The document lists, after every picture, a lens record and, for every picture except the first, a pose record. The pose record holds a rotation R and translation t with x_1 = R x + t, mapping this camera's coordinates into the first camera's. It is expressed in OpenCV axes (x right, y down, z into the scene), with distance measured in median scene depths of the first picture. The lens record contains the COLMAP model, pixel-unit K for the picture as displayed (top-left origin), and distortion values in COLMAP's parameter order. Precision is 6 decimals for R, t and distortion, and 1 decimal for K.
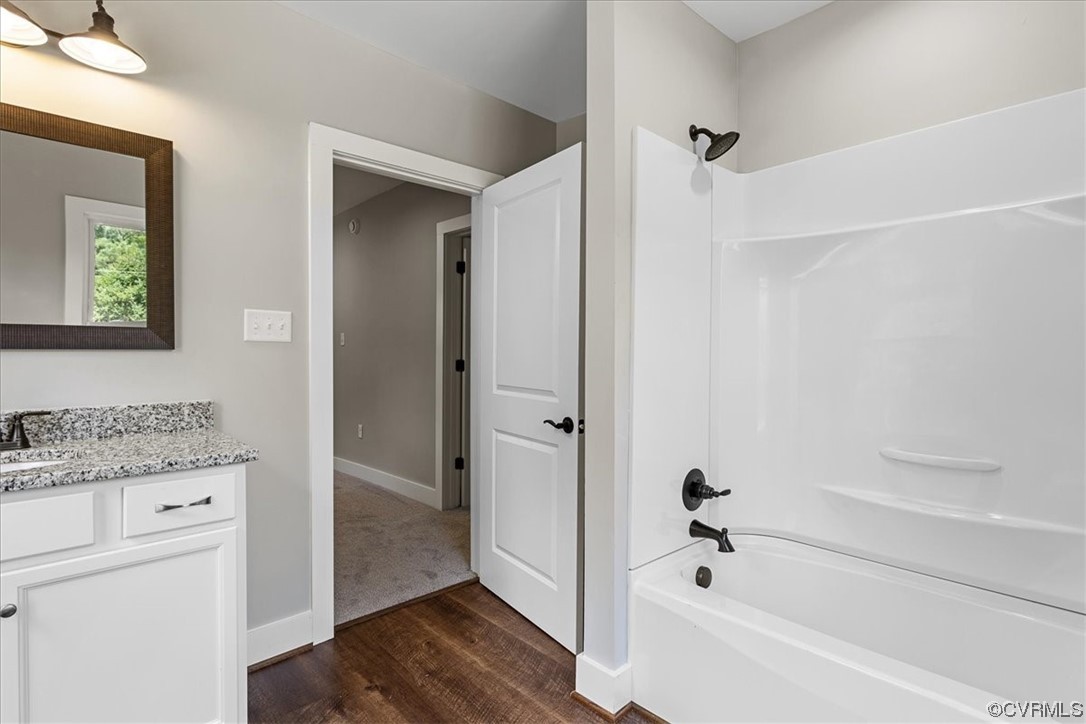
lens RADIAL K [[517.5, 0, 544.8], [0, 517.5, 354.5], [0, 0, 1]] dist [0.003119, 0.001350]
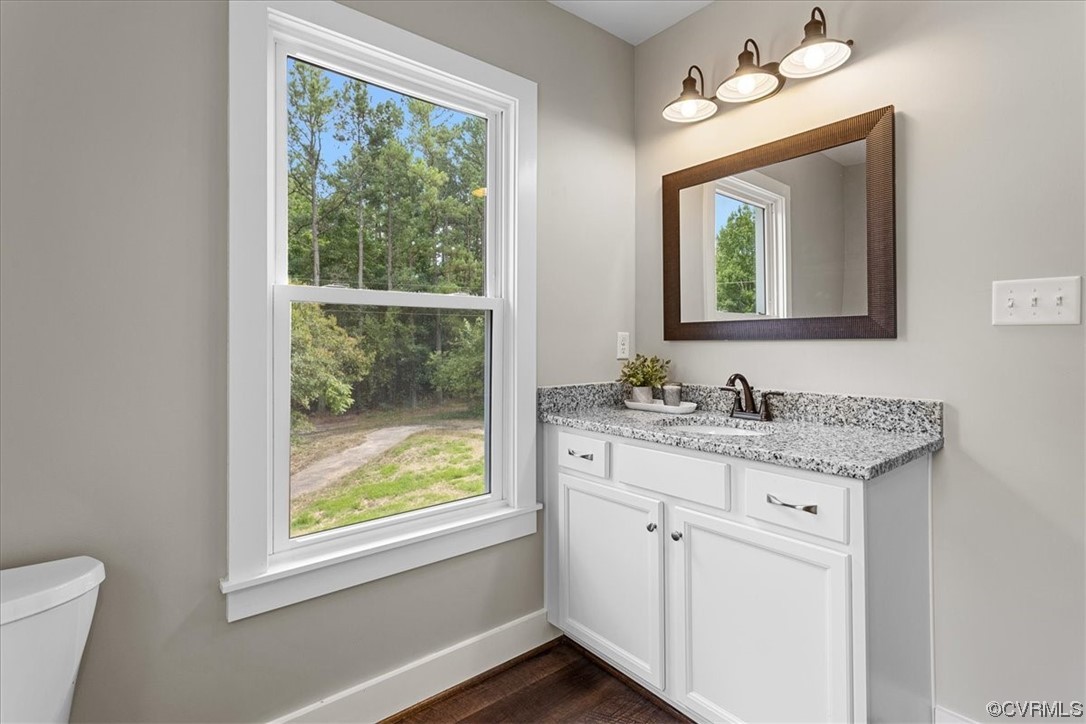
lens RADIAL K [[517.5, 0, 556.8], [0, 517.5, 339.1], [0, 0, 1]] dist [0.003119, 0.001350]
pose [[-0.051122, -0.012050, -0.998620, 0.208777], [-0.000779, 0.999927, -0.012026, 0.003007], [0.998692, 0.000163, -0.051128, 0.500399]]
